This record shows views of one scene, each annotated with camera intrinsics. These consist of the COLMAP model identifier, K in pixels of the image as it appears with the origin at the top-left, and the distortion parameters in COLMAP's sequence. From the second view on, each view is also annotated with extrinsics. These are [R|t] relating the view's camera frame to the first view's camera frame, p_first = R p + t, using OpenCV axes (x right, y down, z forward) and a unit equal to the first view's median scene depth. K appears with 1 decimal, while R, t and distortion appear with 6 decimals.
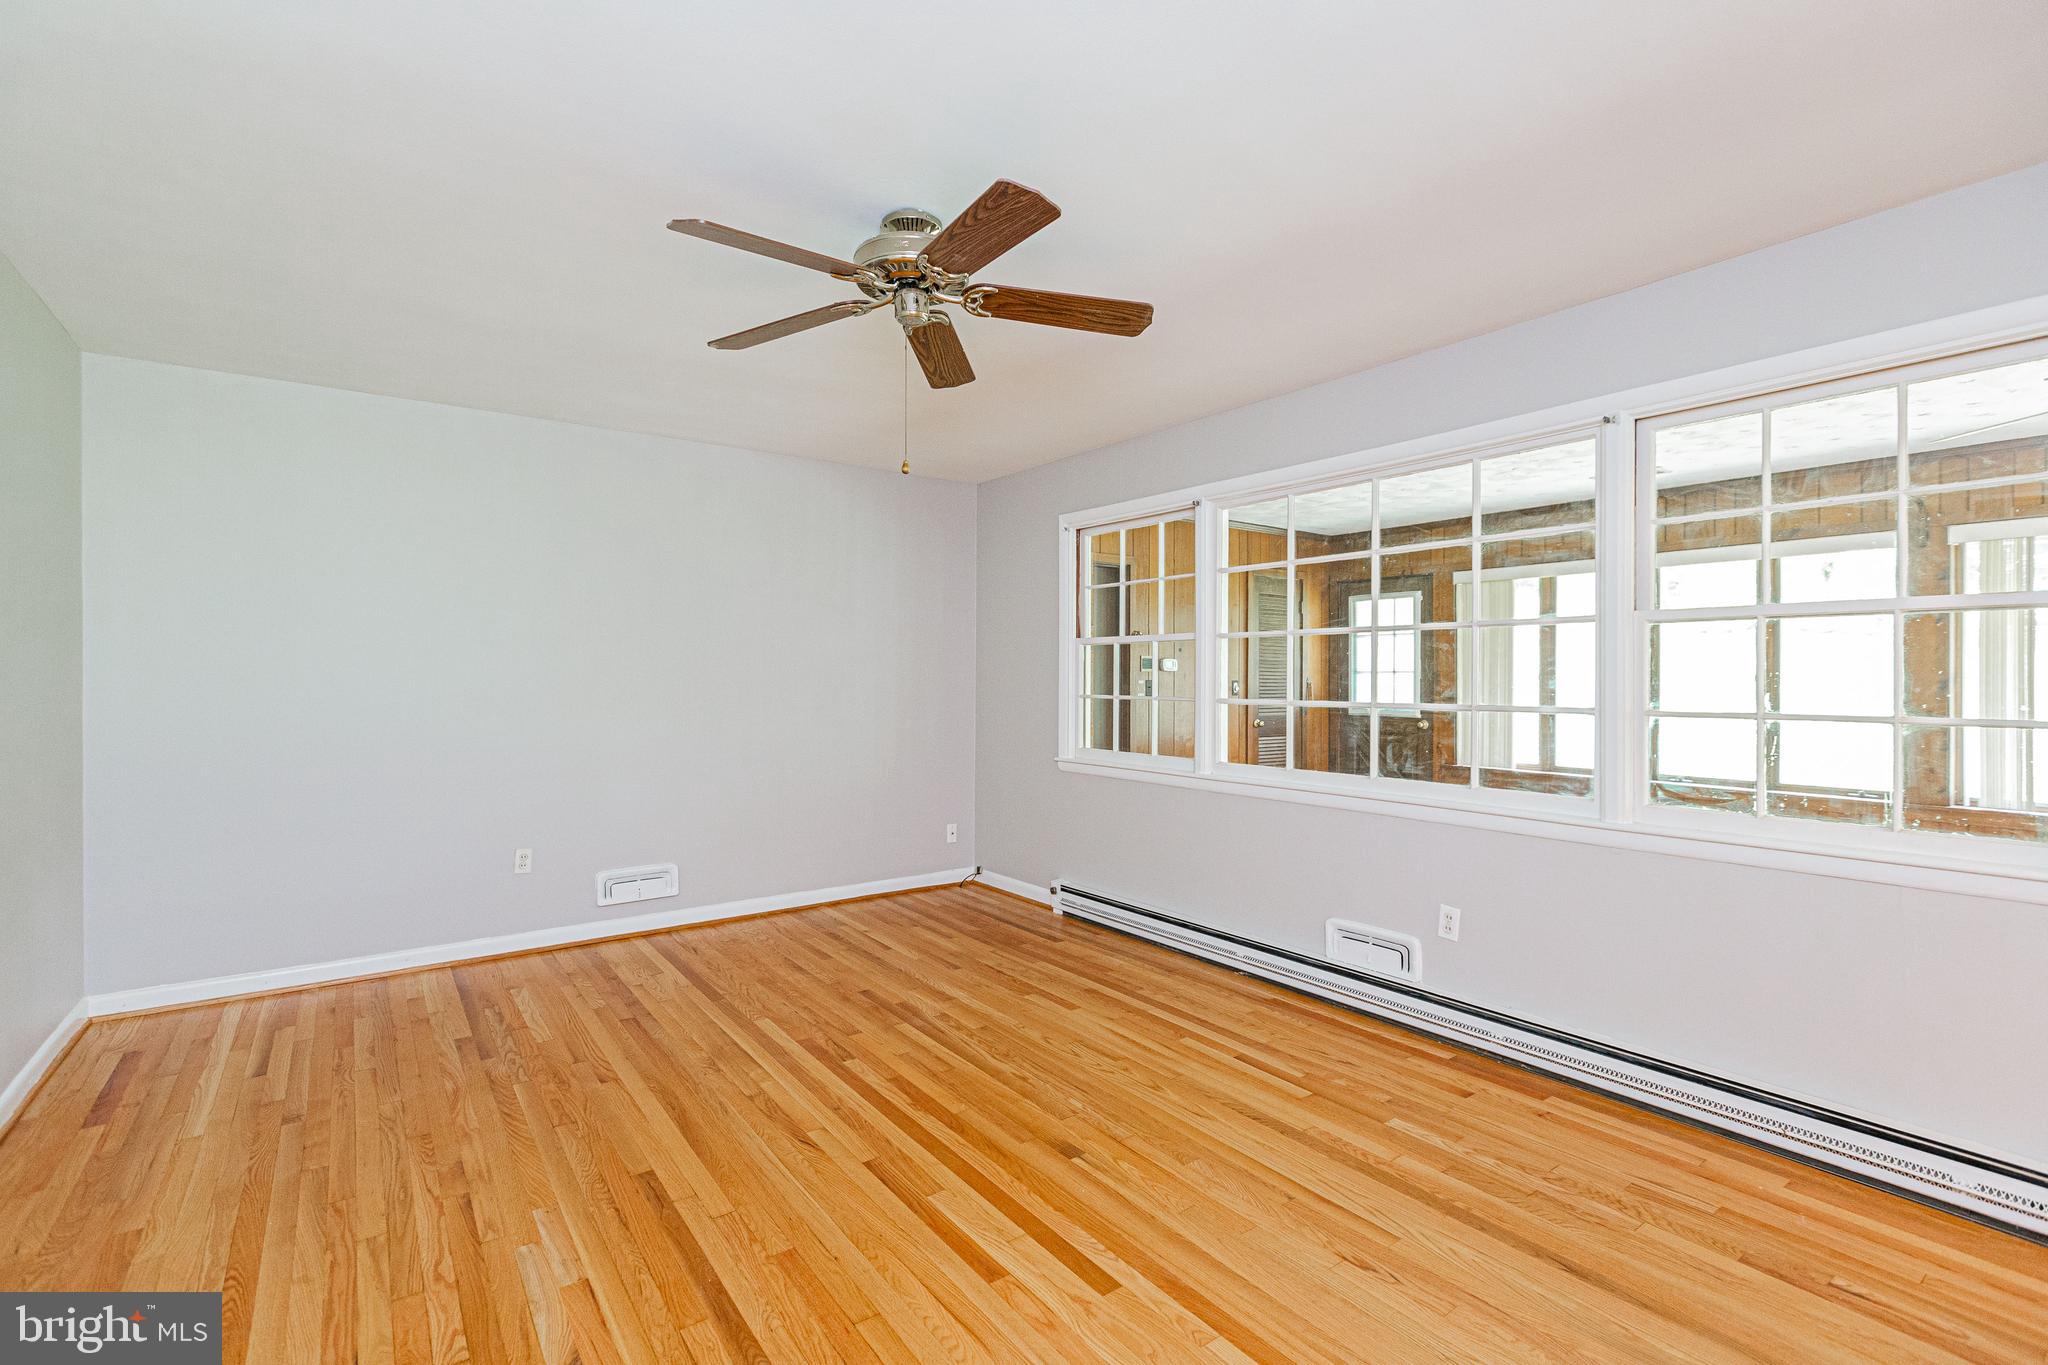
lens RADIAL K [[915.1, 0, 1011.9], [0, 915.1, 679.5], [0, 0, 1]] dist [-0.000780, -0.000311]
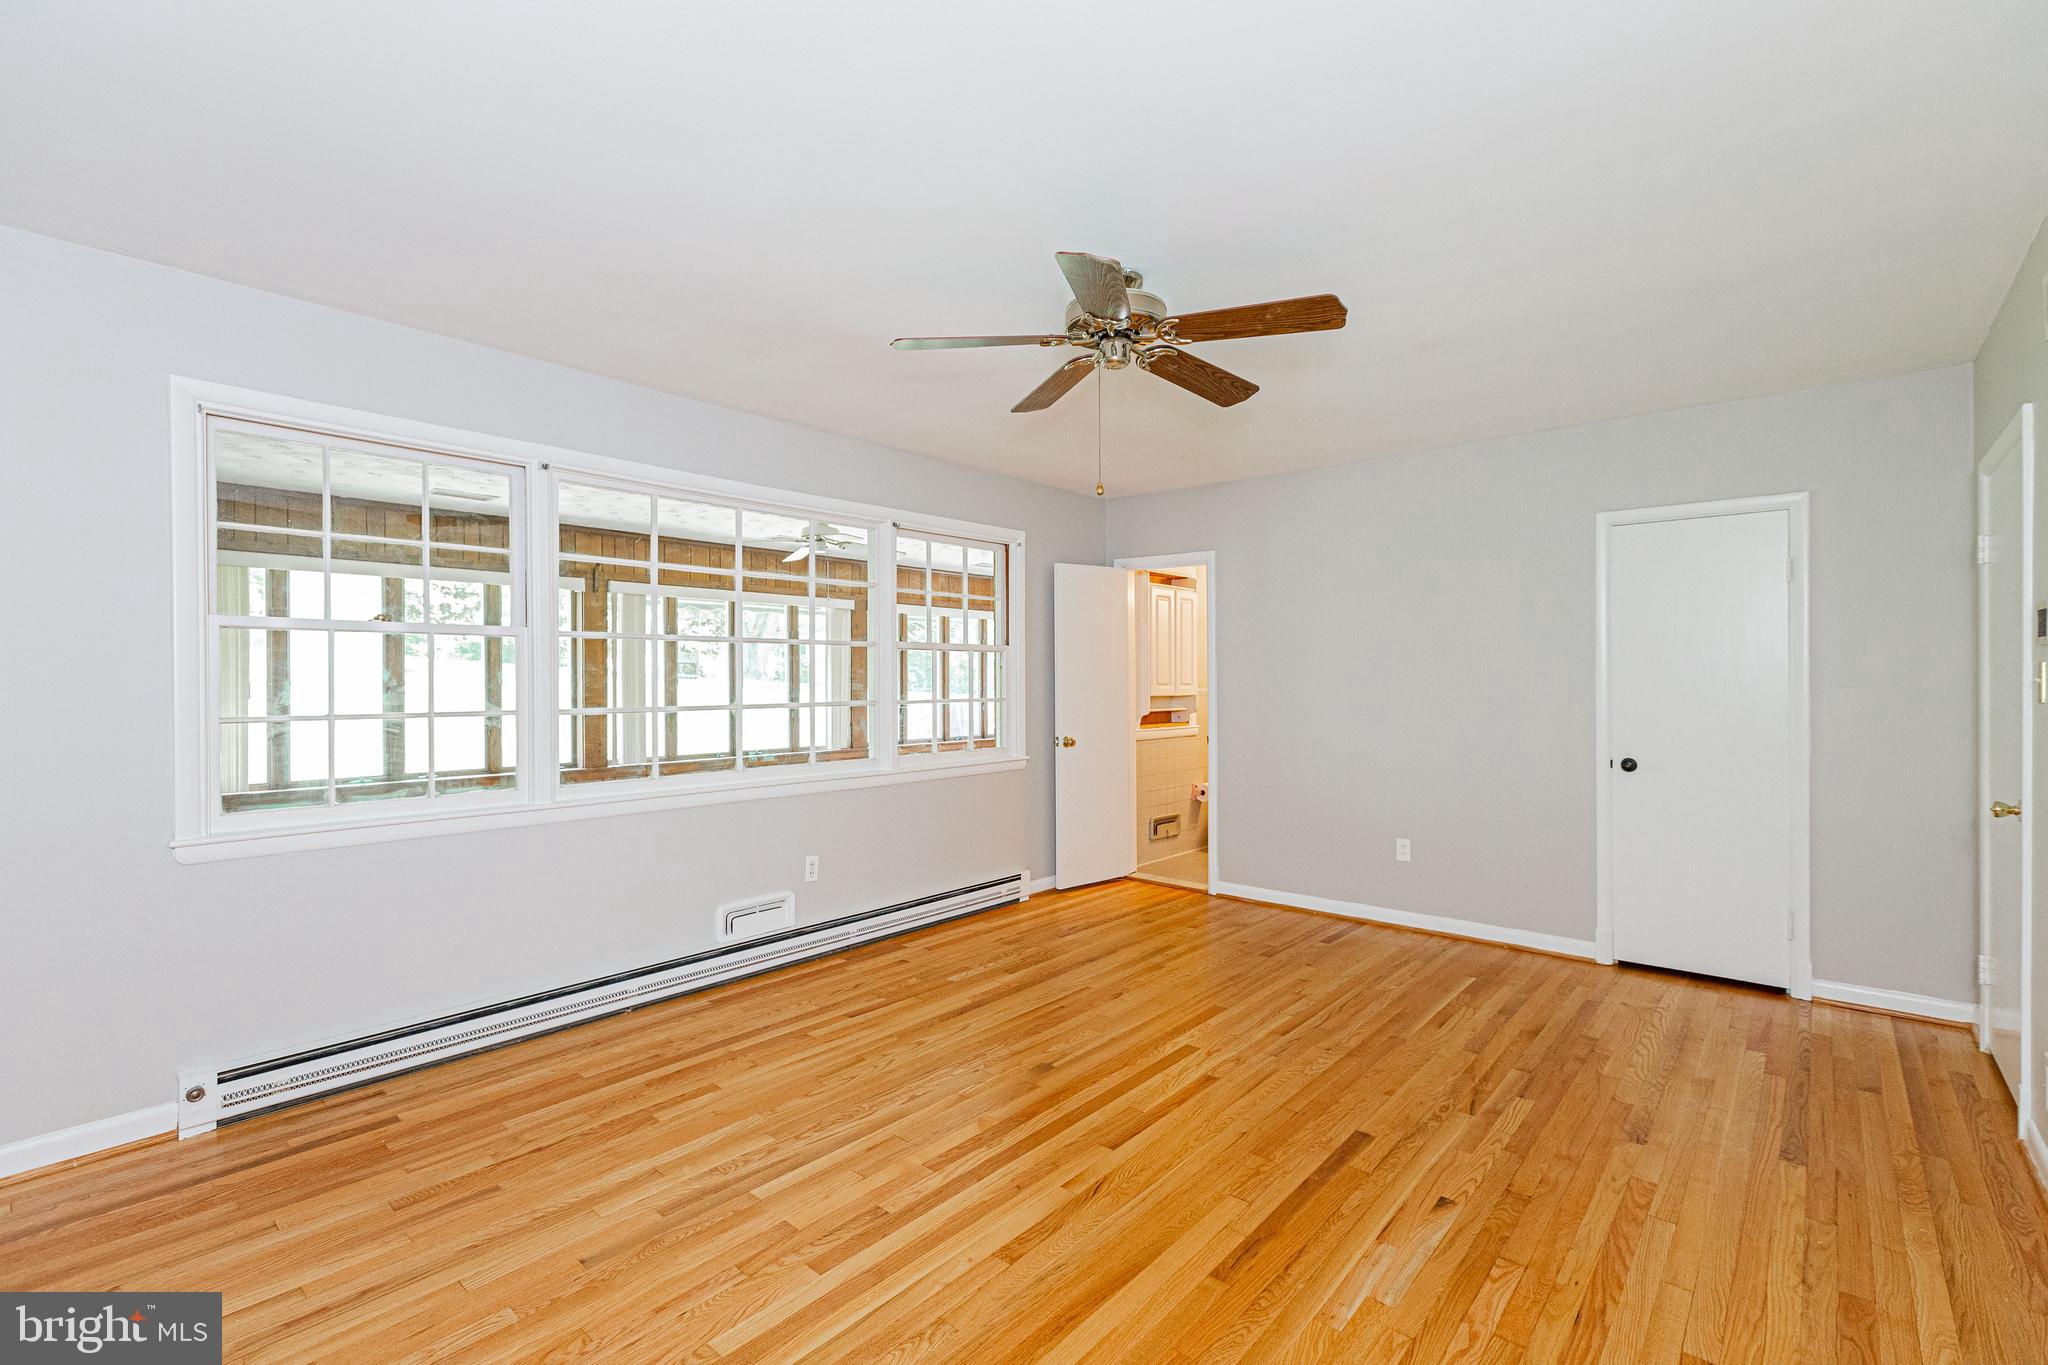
lens RADIAL K [[915.1, 0, 1011.9], [0, 915.1, 679.5], [0, 0, 1]] dist [-0.000780, -0.000311]
pose [[-0.220626, -0.002884, 0.975354, -0.907320], [0.004564, 0.999982, 0.003989, -0.009951], [-0.975348, 0.005331, -0.220609, 1.055034]]
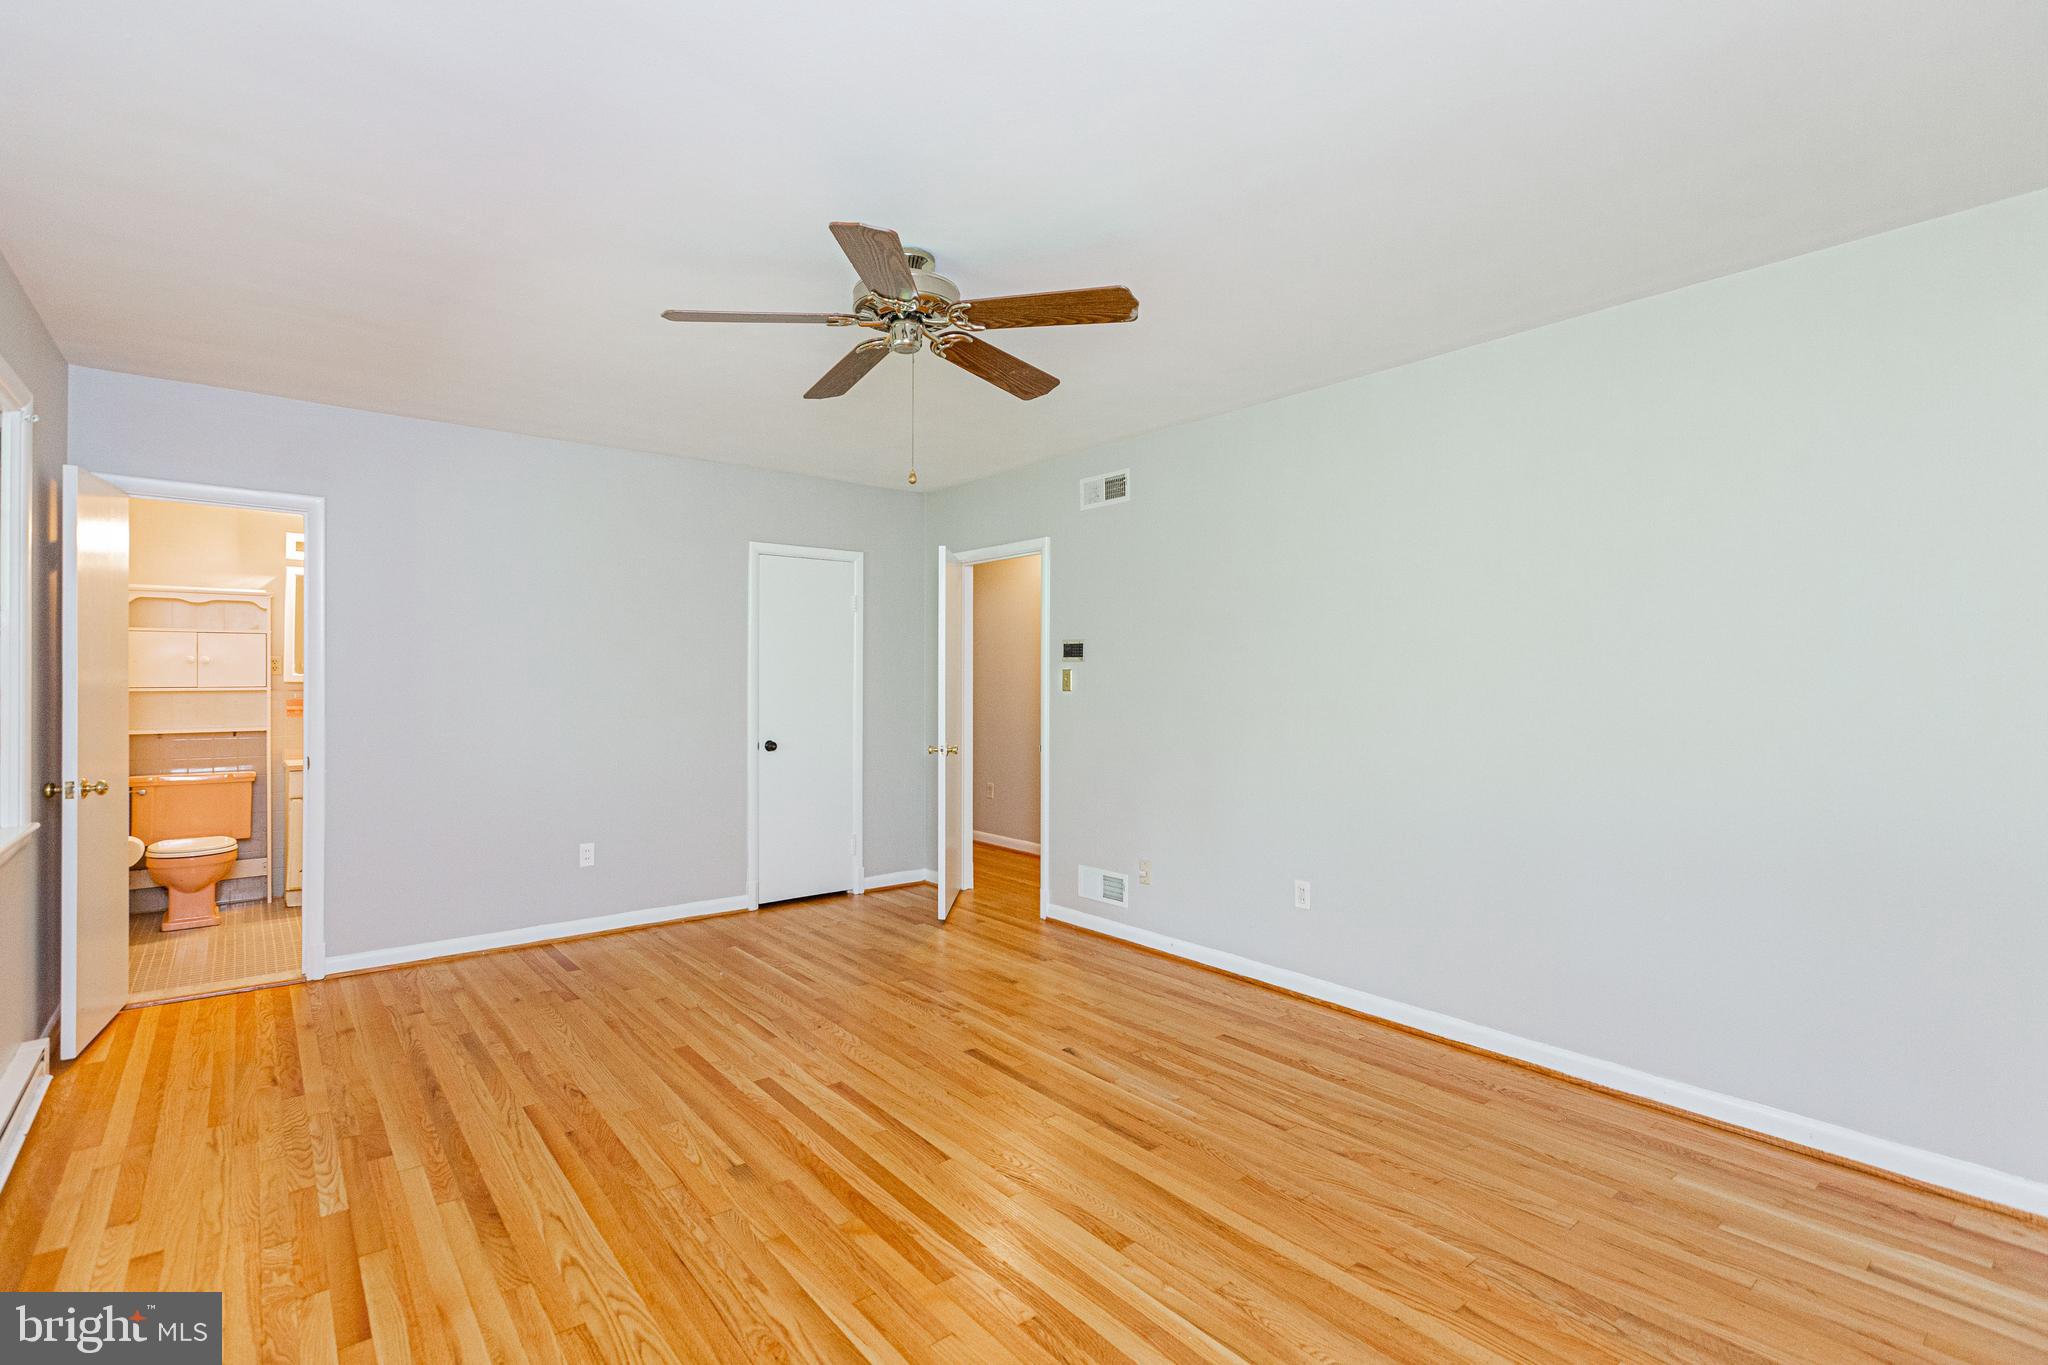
lens RADIAL K [[931.2, 0, 976.8], [0, 931.2, 680.1], [0, 0, 1]] dist [0.000871, 0.000316]
pose [[-0.999355, -0.004913, -0.035574, -0.119306], [-0.005171, 0.999961, 0.007147, -0.010323], [0.035537, 0.007327, -0.999341, 1.602404]]
